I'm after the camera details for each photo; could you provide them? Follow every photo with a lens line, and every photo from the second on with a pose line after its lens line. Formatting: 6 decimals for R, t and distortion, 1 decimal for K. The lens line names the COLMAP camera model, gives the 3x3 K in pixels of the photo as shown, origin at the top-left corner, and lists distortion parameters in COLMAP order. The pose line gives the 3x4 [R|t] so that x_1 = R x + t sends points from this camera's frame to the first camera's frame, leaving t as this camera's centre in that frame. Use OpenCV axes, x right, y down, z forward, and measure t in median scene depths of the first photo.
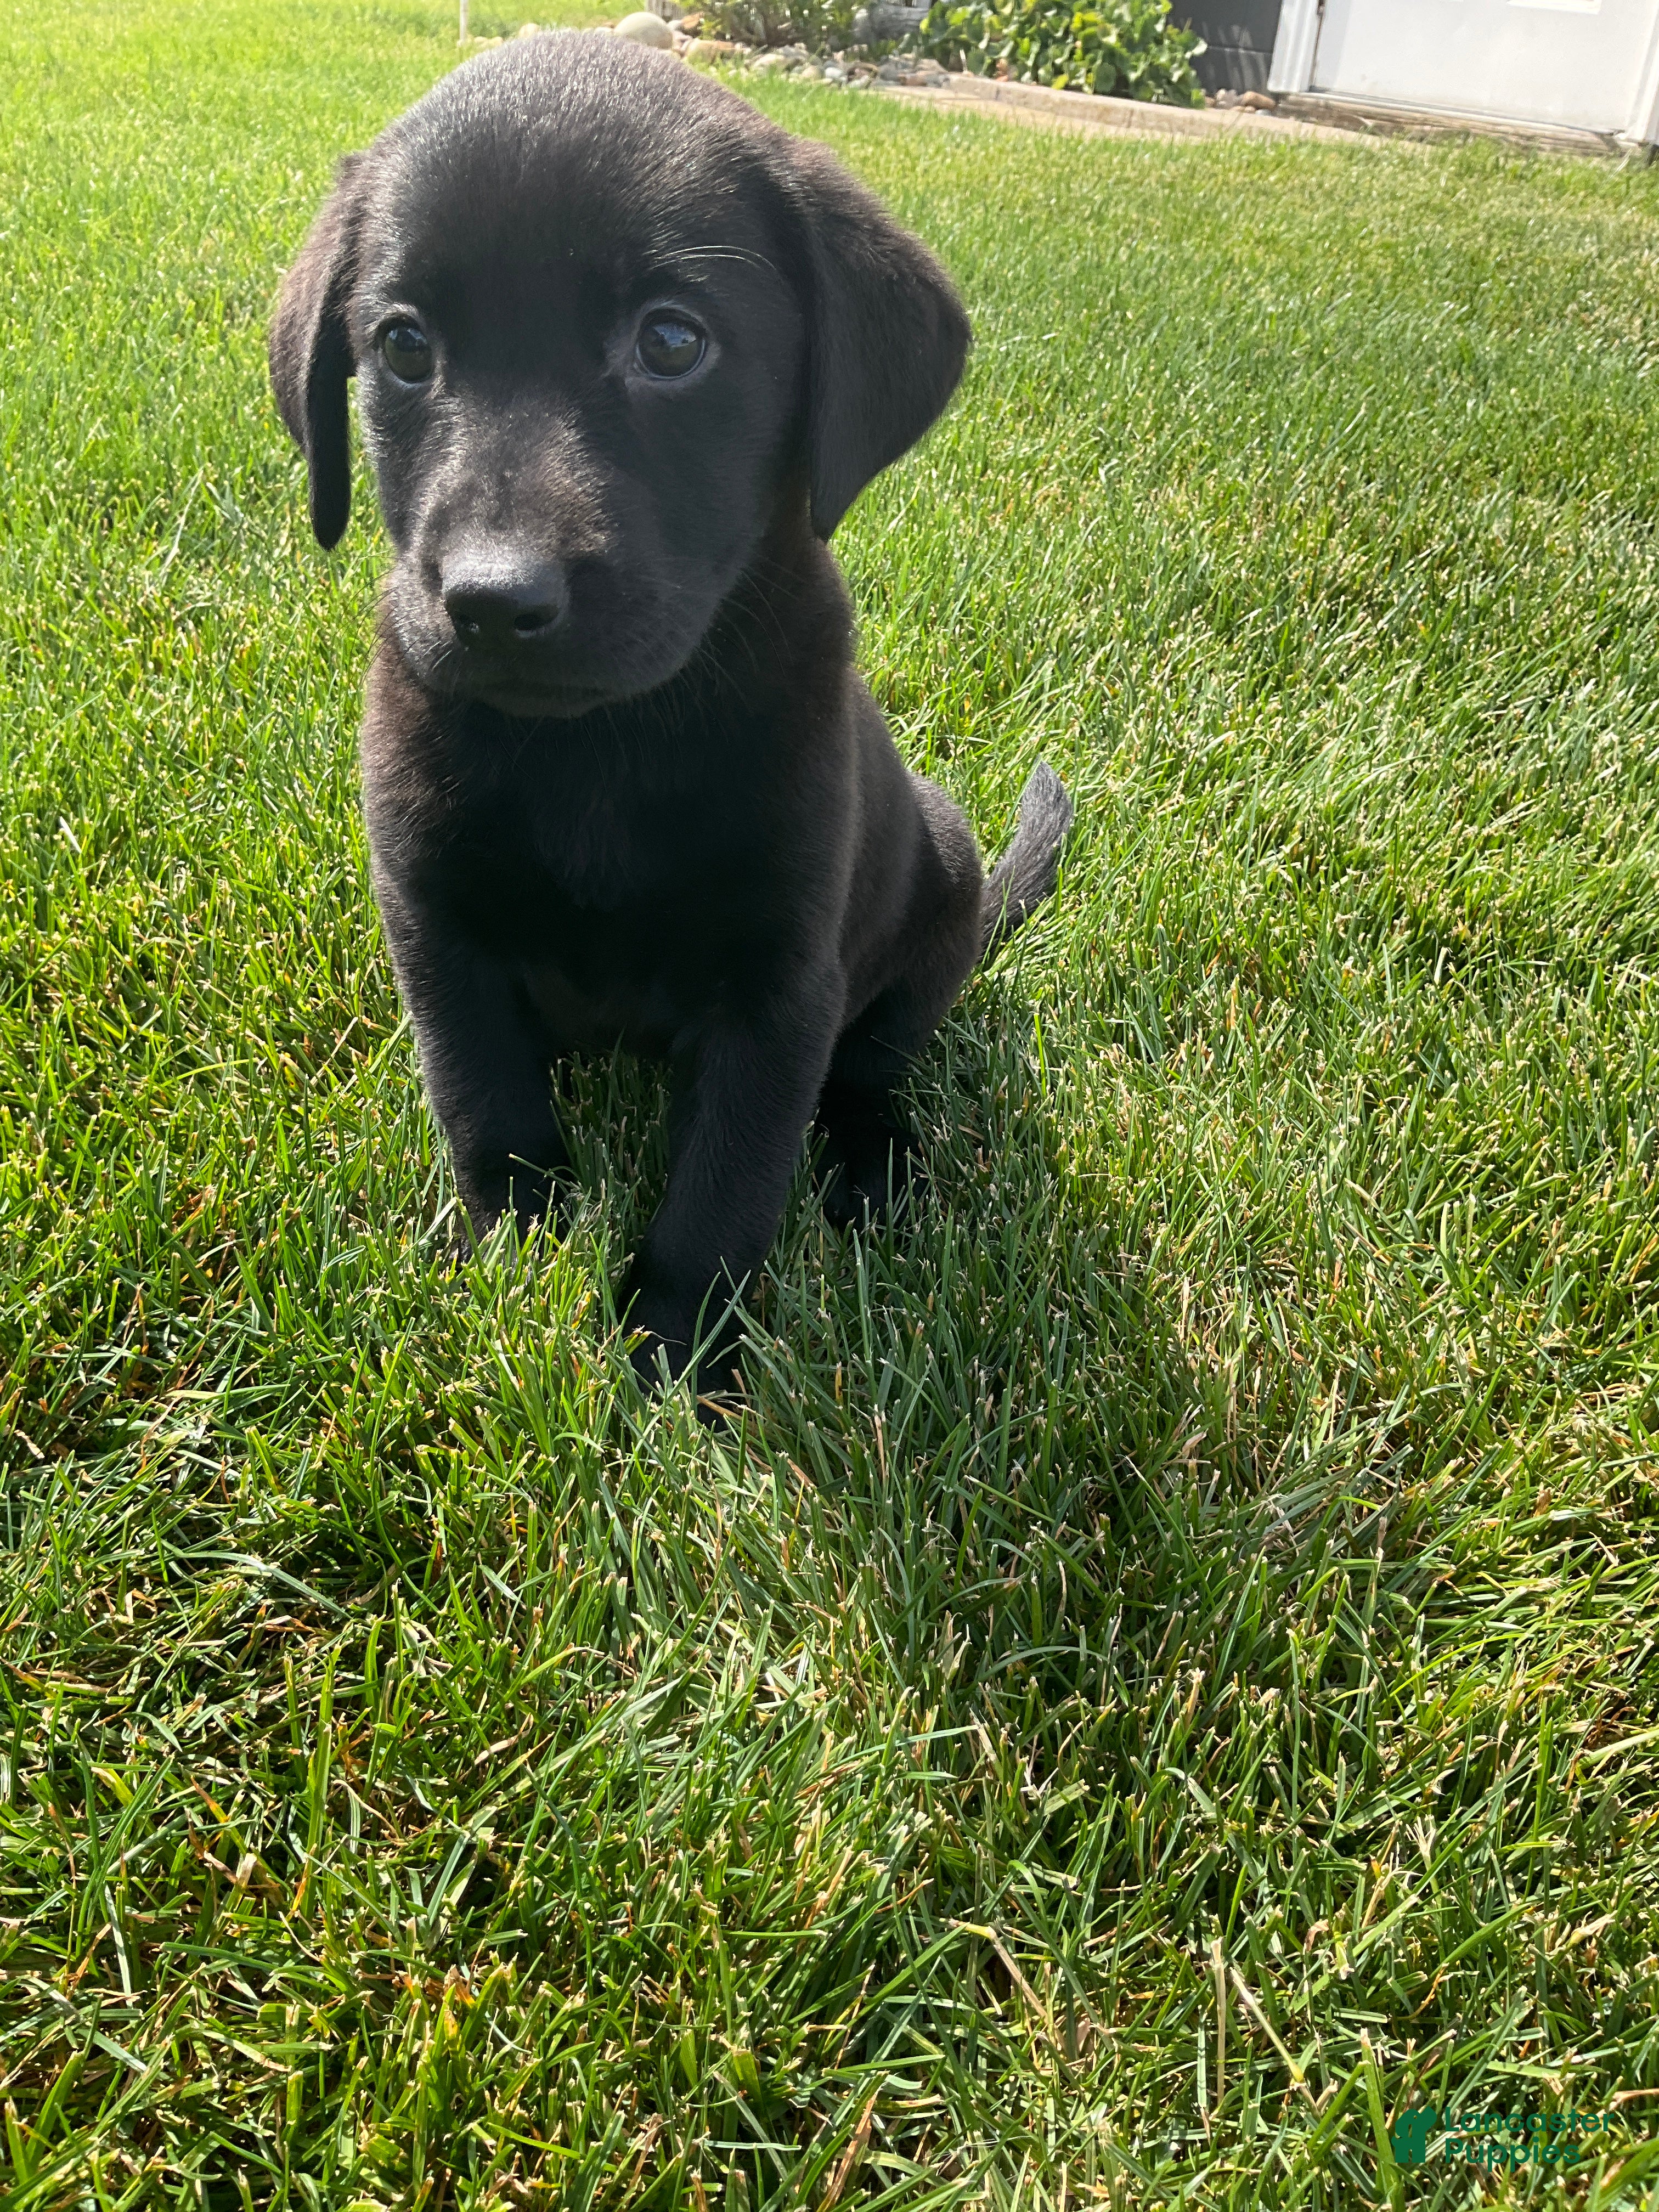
lens RADIAL K [[1776.3, 0, 829.5], [0, 1776.3, 1106.0], [0, 0, 1]] dist [0.081690, -0.152019]
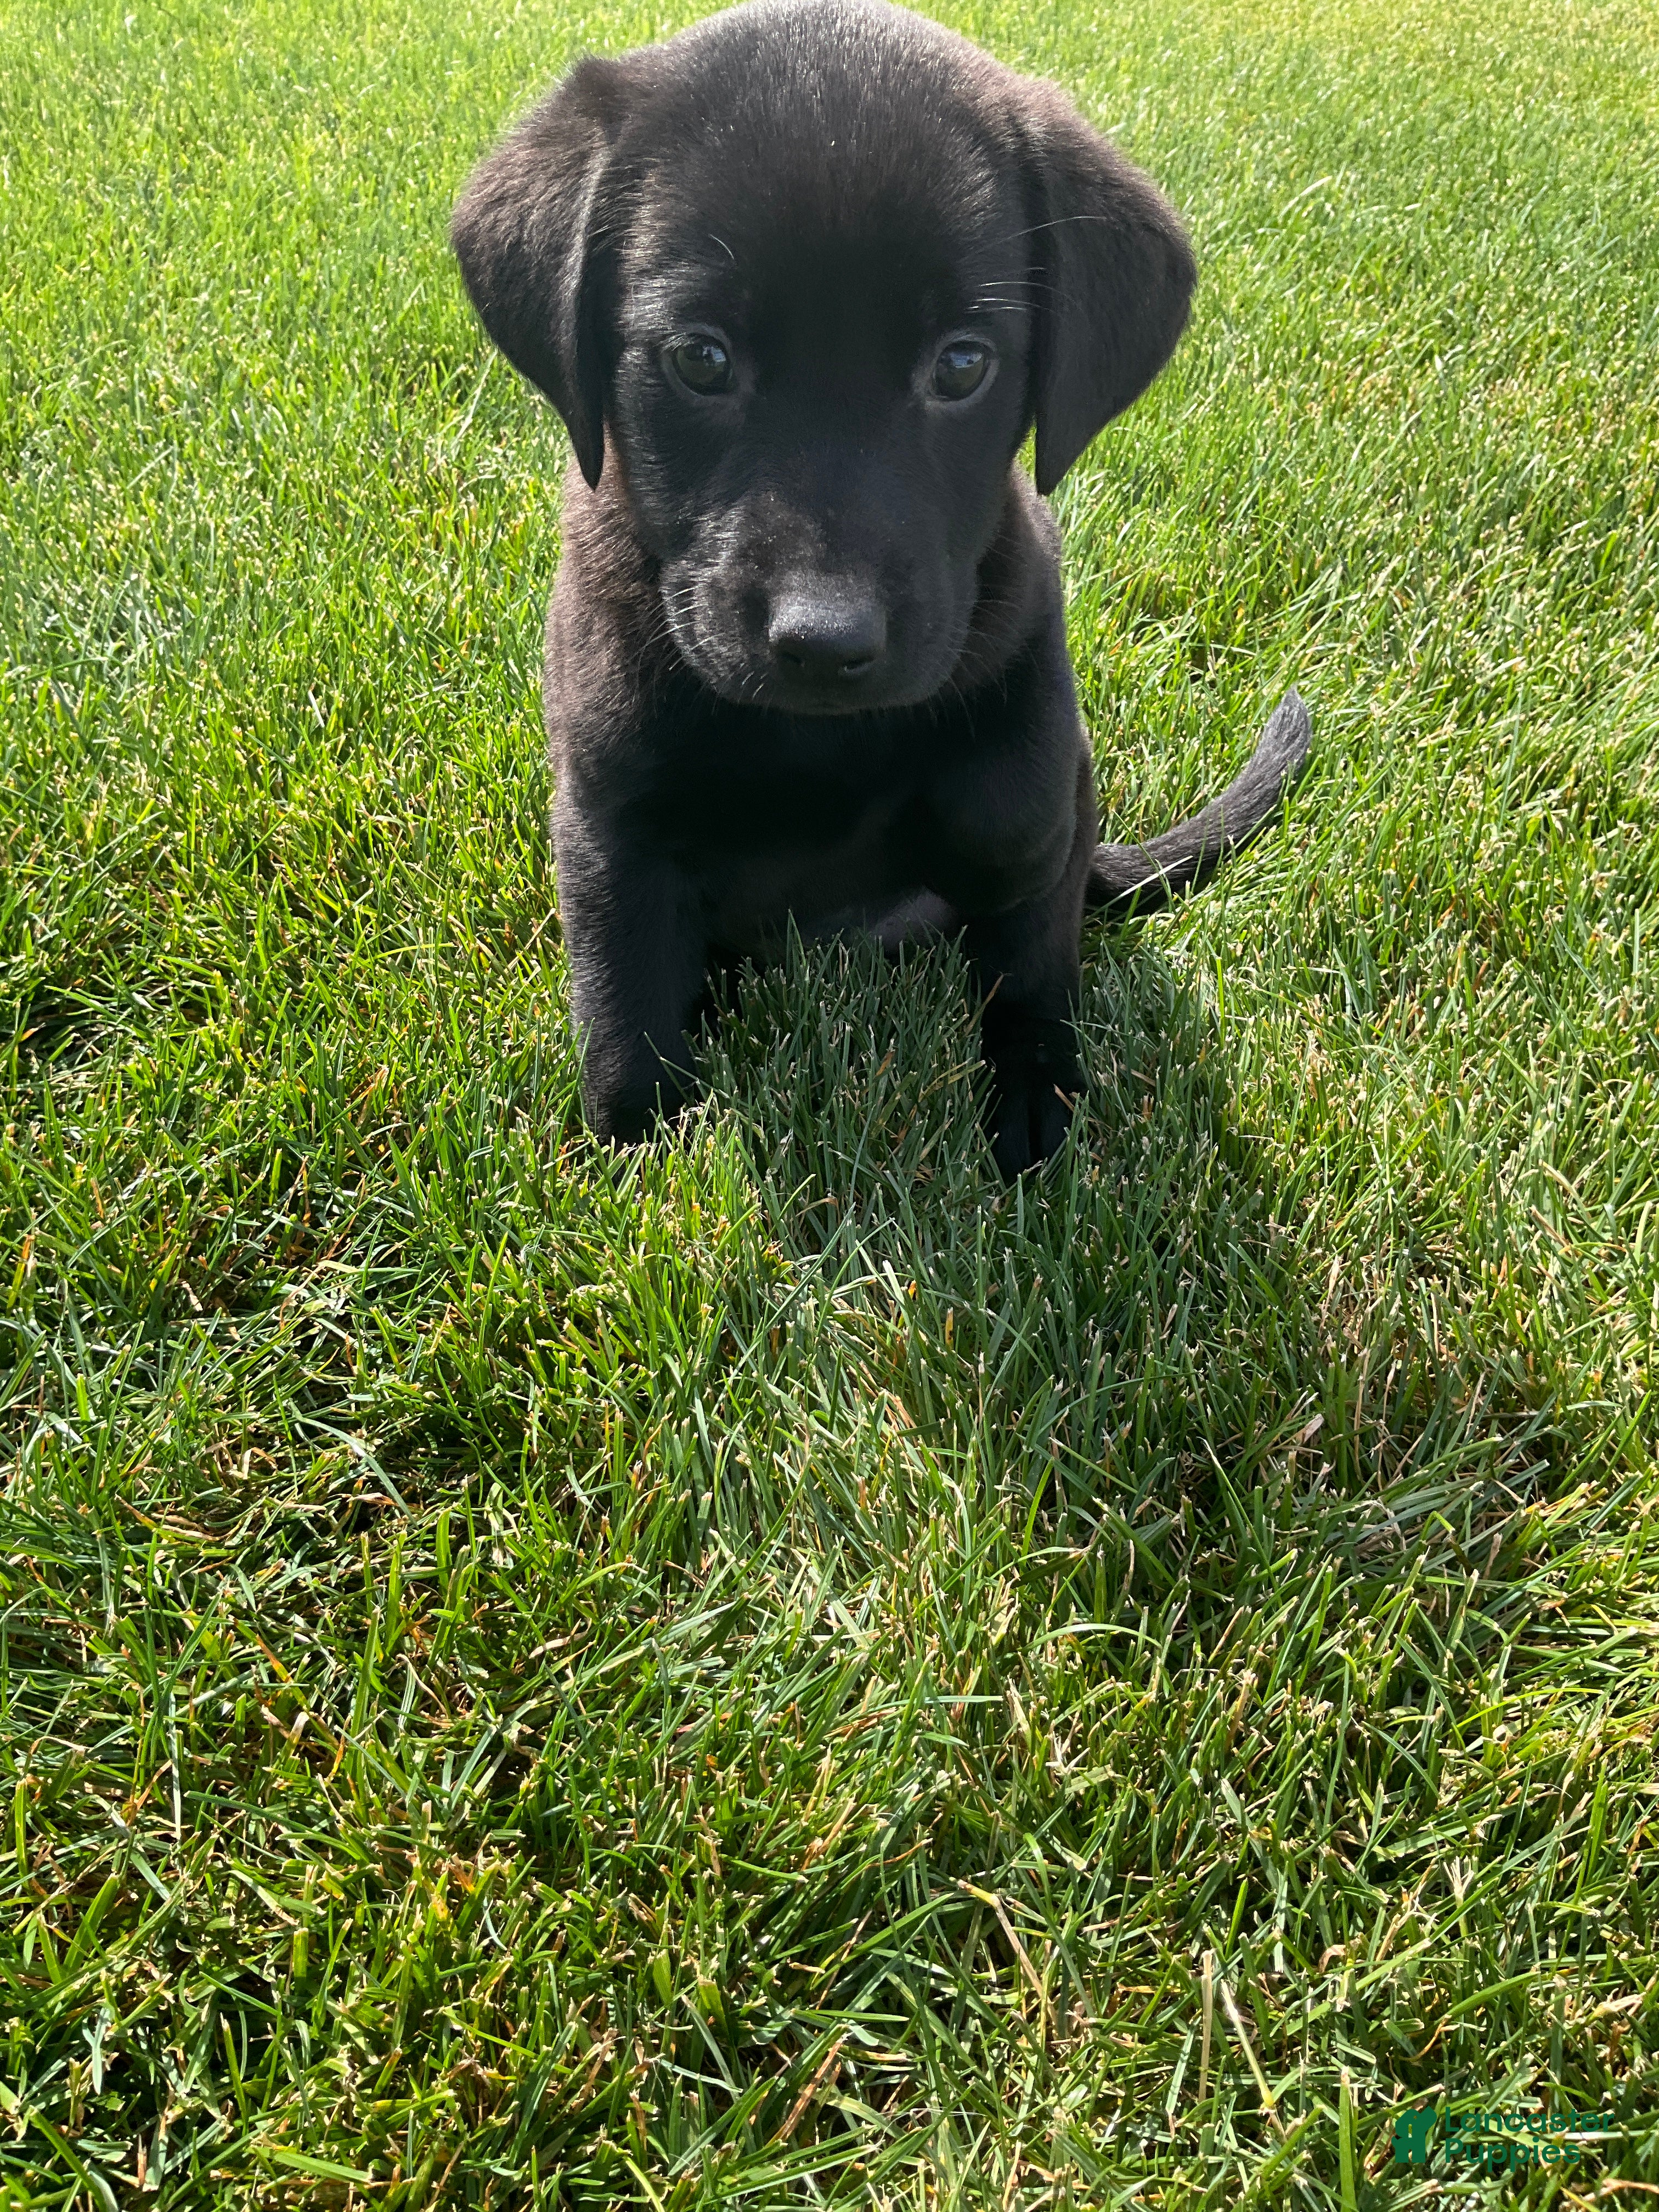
lens RADIAL K [[1776.3, 0, 829.5], [0, 1776.3, 1106.0], [0, 0, 1]] dist [0.081690, -0.152019]
pose [[0.982115, 0.094895, -0.162617, 0.102707], [-0.083705, 0.993713, 0.074354, -0.040043], [0.168651, -0.059412, 0.983884, 0.021773]]
